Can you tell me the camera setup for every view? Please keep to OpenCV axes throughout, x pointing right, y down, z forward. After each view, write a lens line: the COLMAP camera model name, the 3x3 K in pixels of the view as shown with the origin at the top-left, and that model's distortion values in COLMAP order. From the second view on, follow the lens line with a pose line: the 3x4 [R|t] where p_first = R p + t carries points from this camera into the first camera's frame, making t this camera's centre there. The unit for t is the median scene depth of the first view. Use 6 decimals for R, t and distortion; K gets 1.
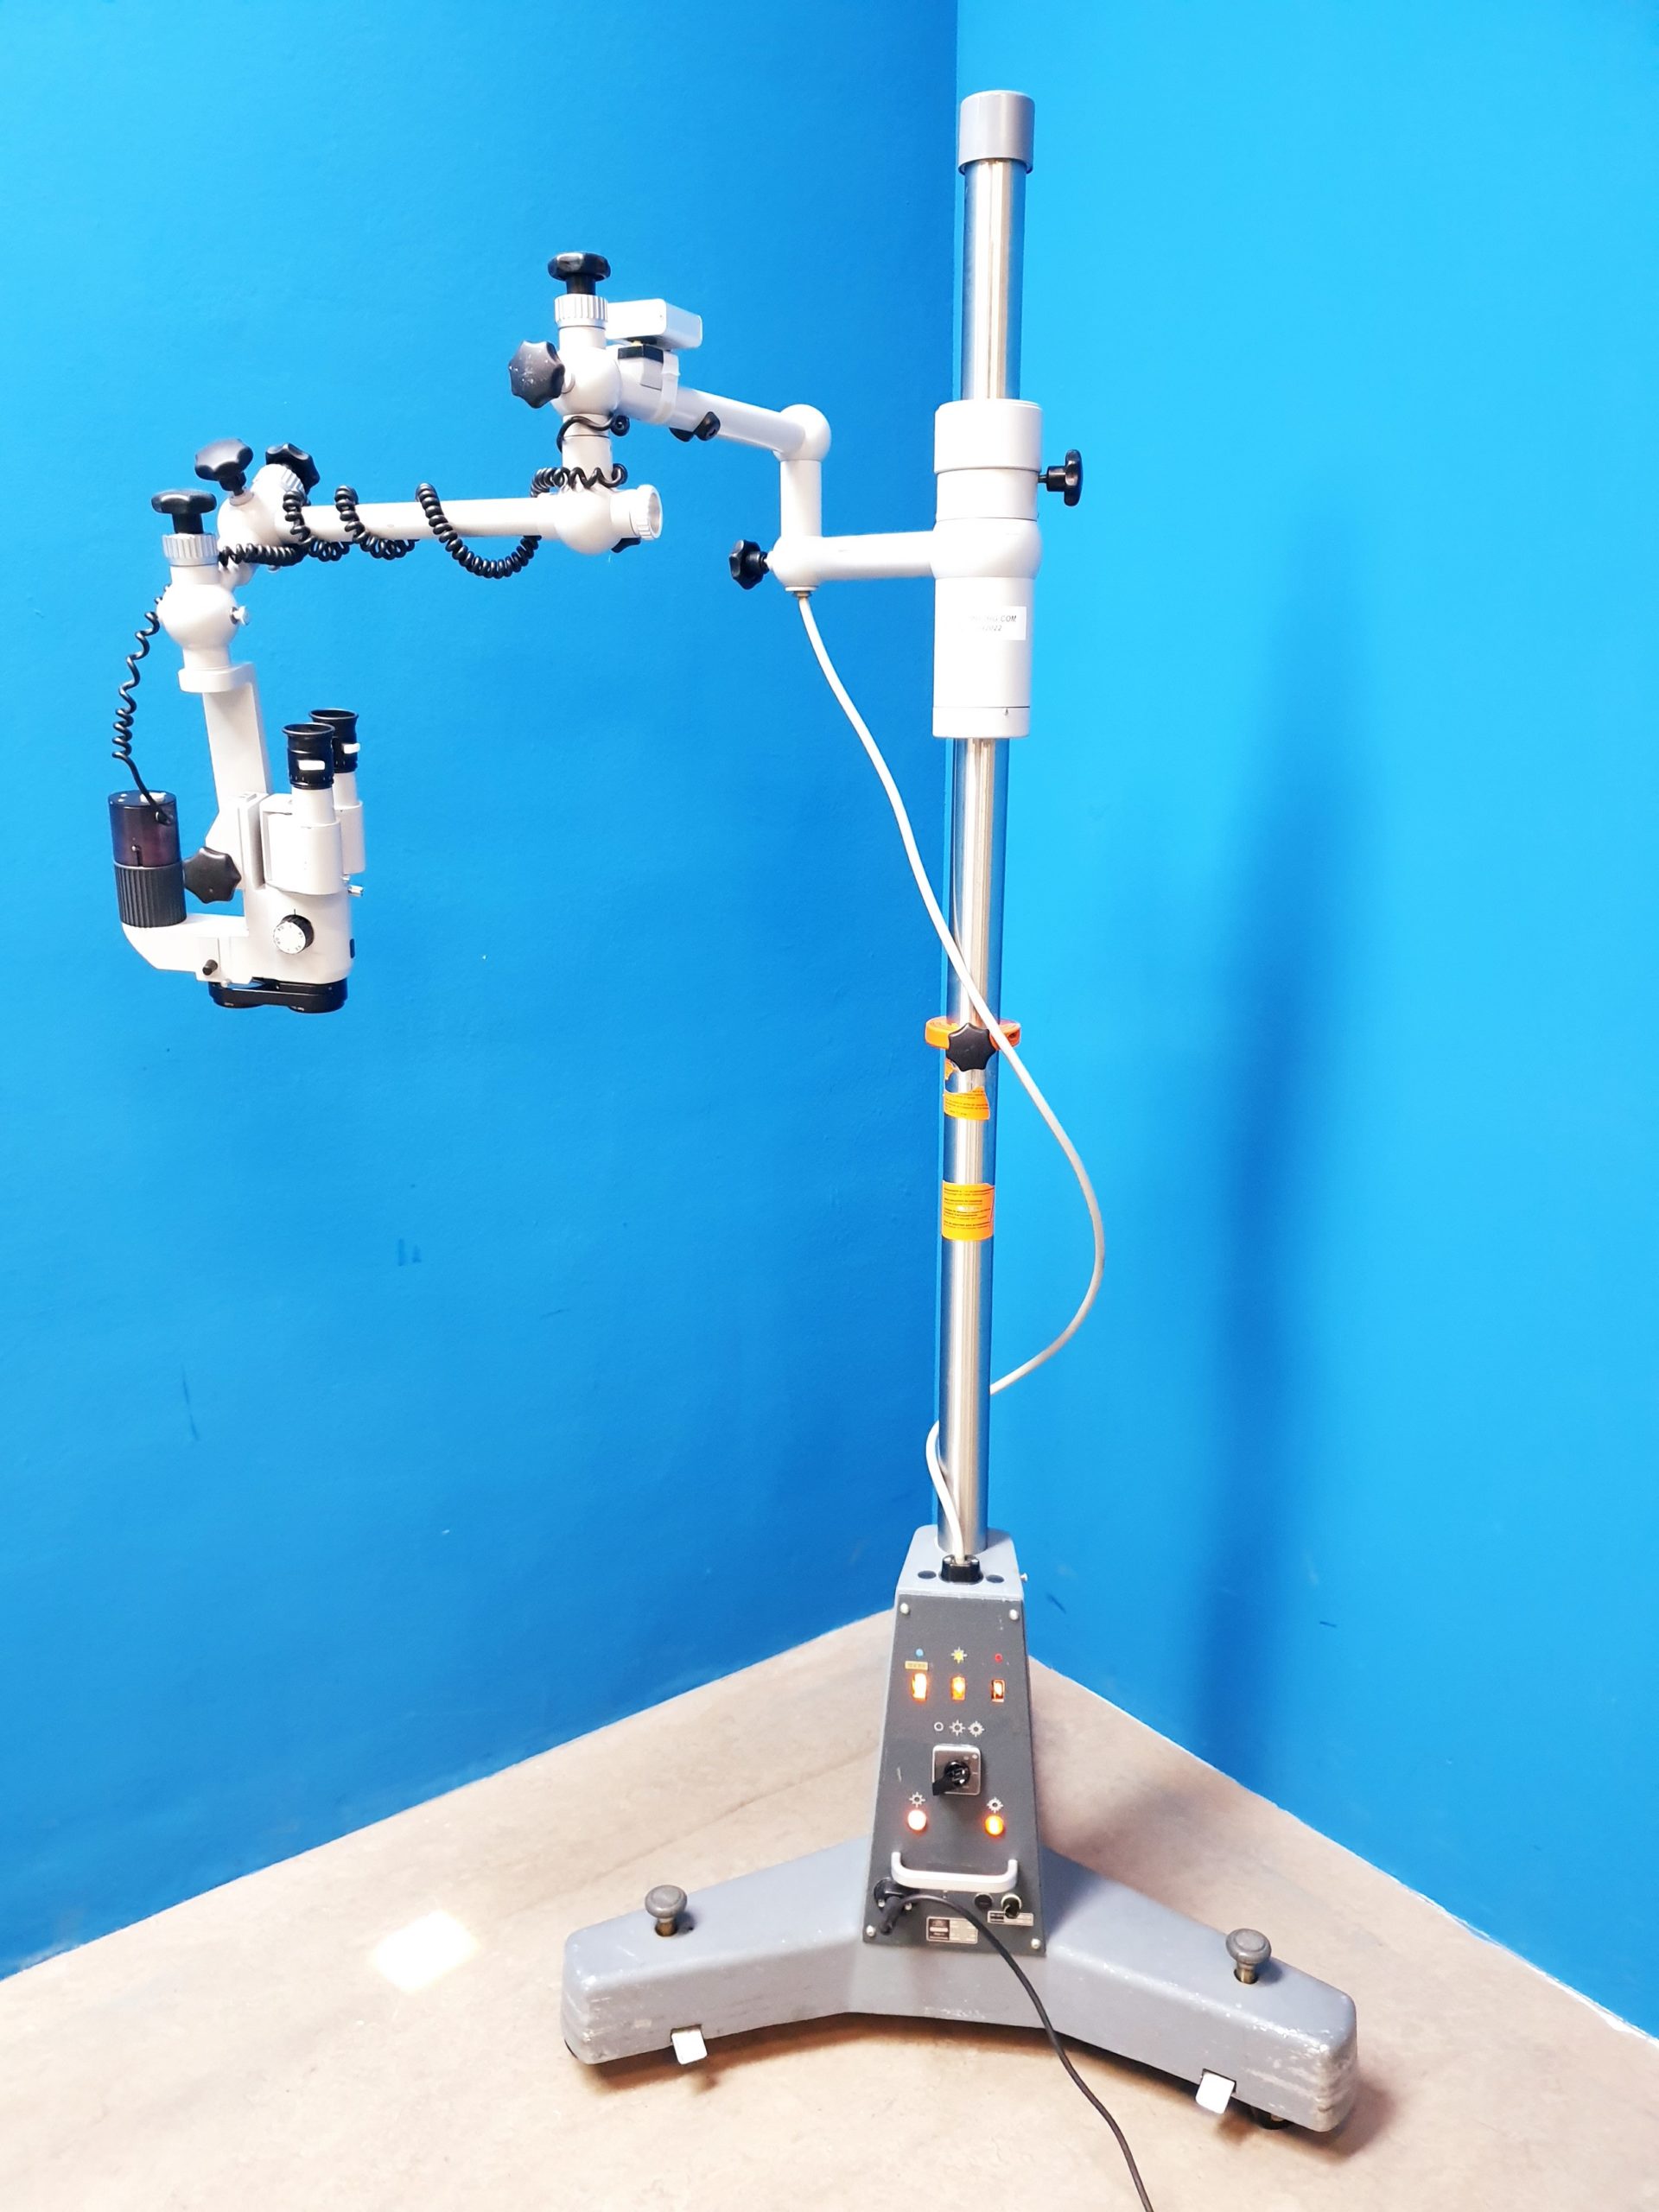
lens RADIAL K [[1802.1, 0, 829.5], [0, 1802.1, 1106.0], [0, 0, 1]] dist [0.027853, 0.000521]
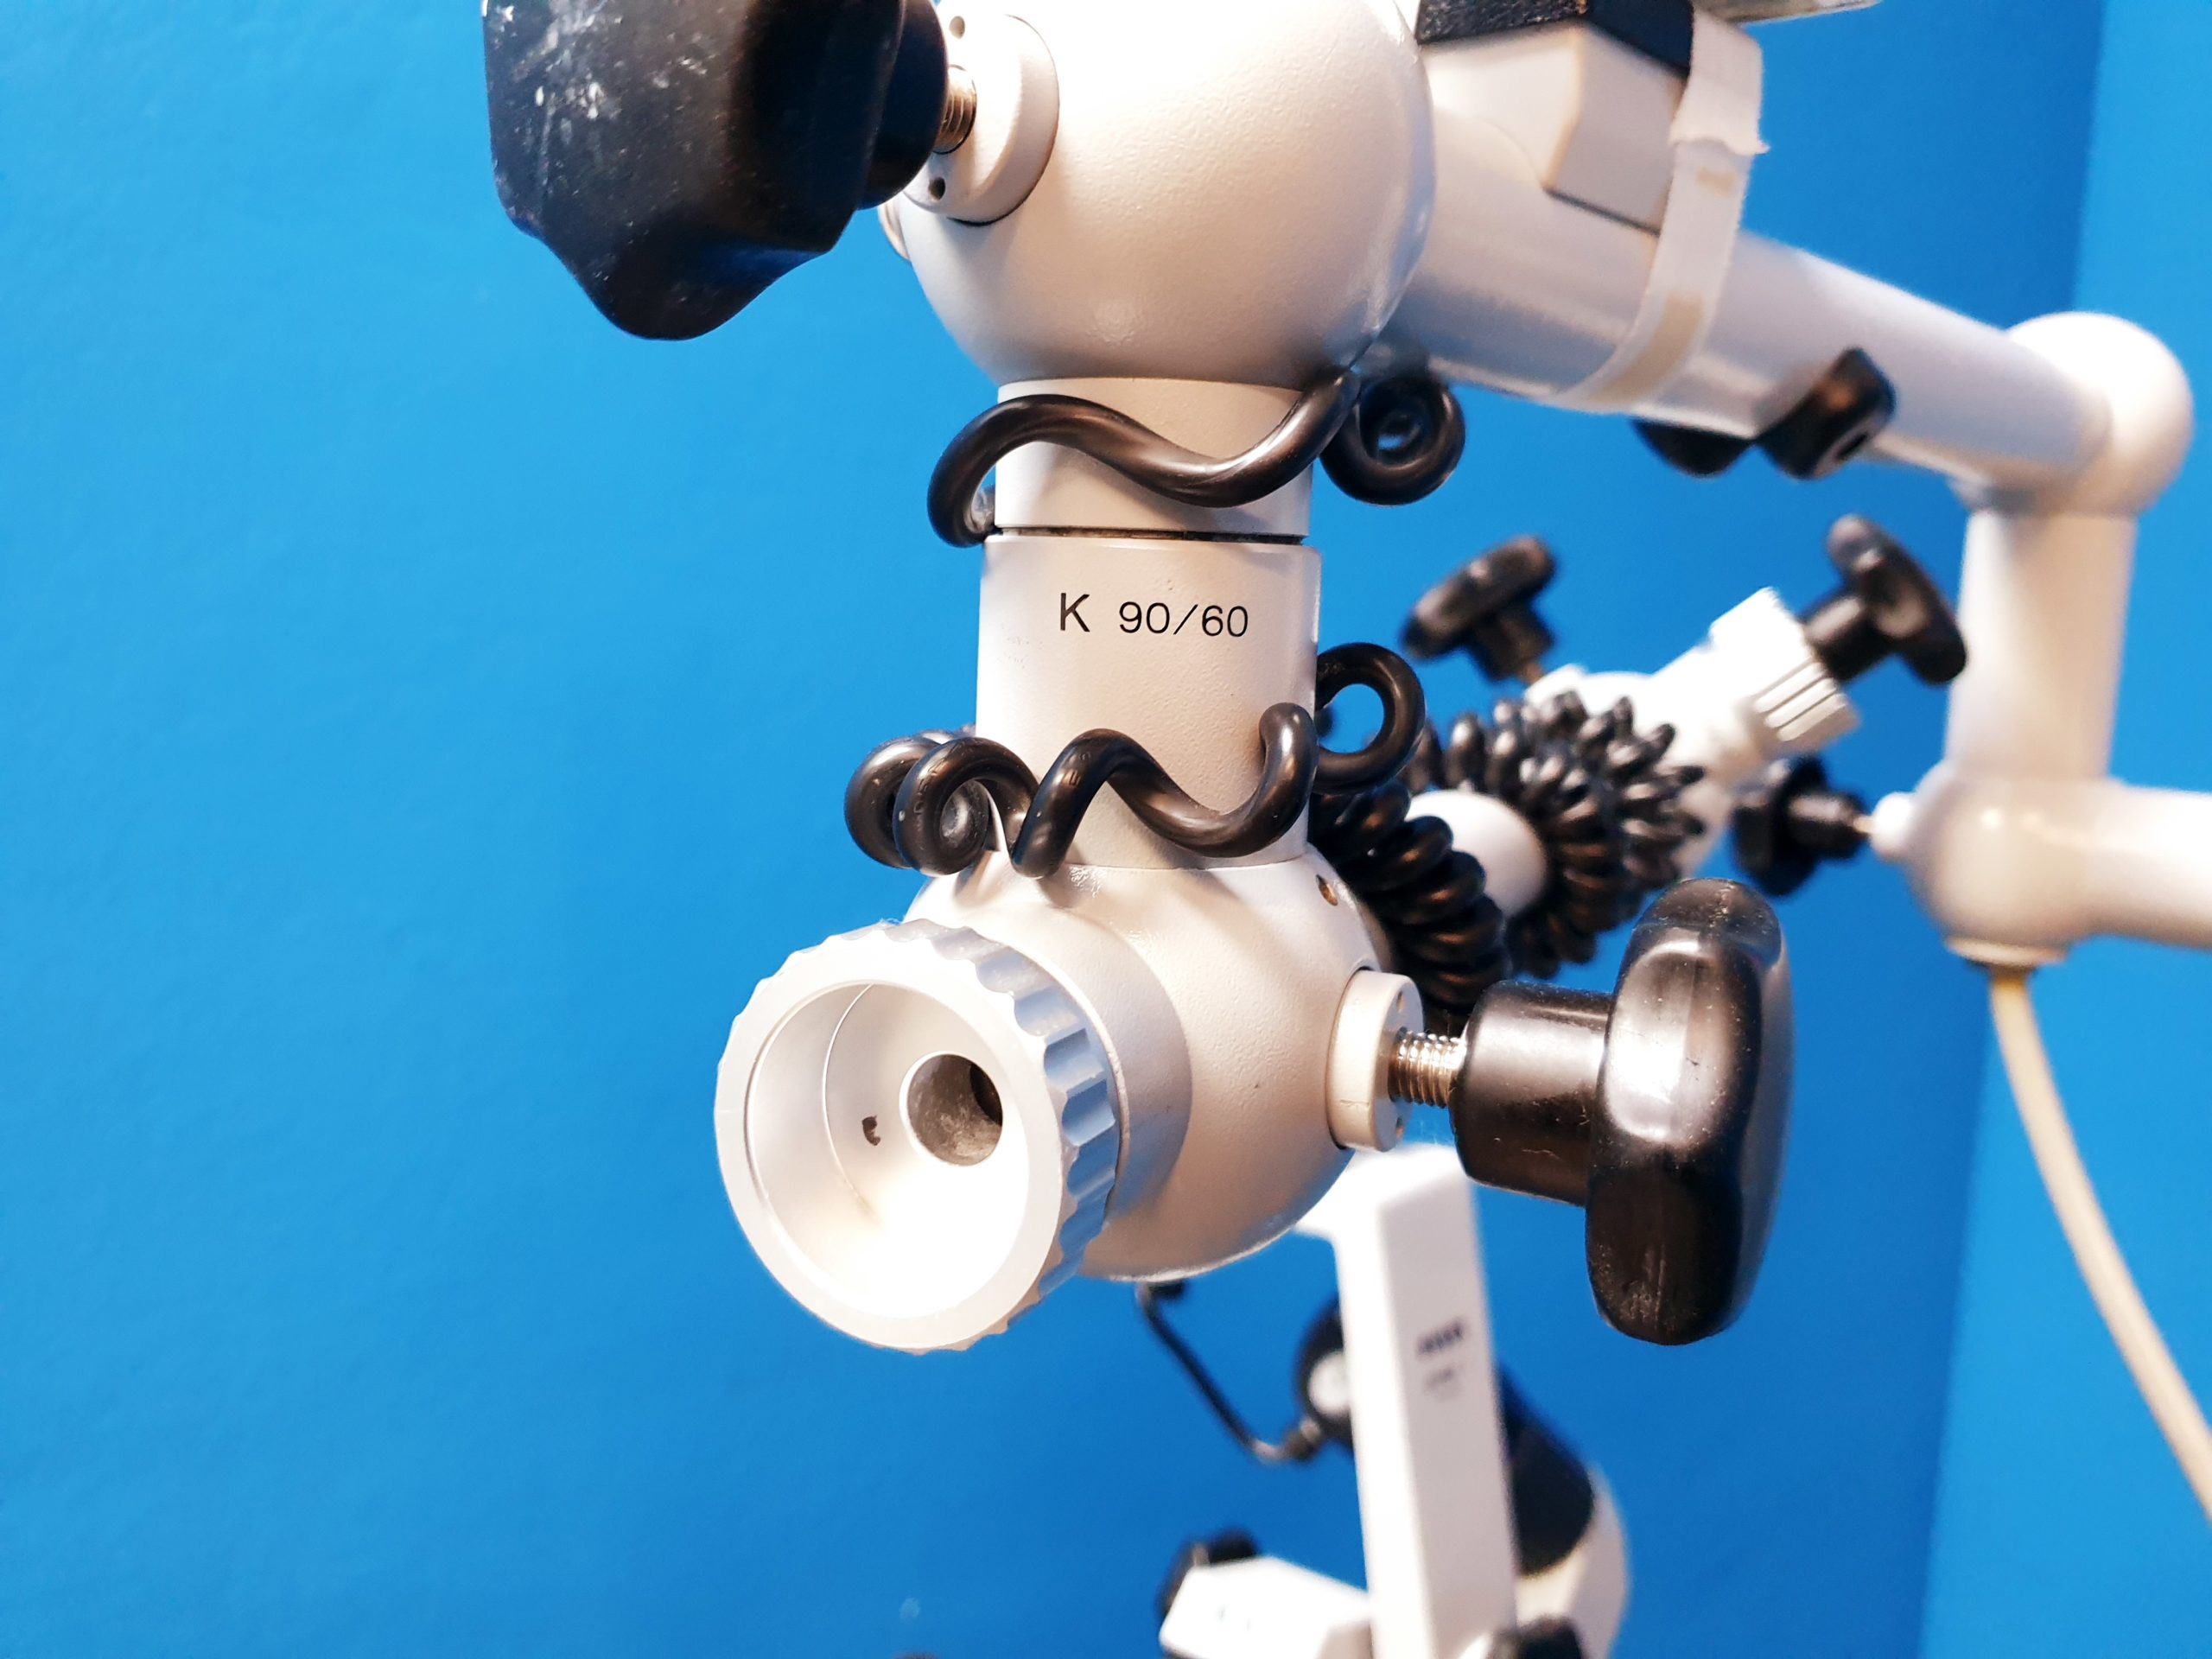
lens RADIAL K [[1802.1, 0, 1106.0], [0, 1802.1, 829.5], [0, 0, 1]] dist [0.027853, 0.000521]
pose [[0.960545, 0.085951, -0.264509, -0.096496], [-0.111359, 0.990343, -0.082587, -0.331218], [0.254856, 0.108784, 0.960840, 0.859117]]
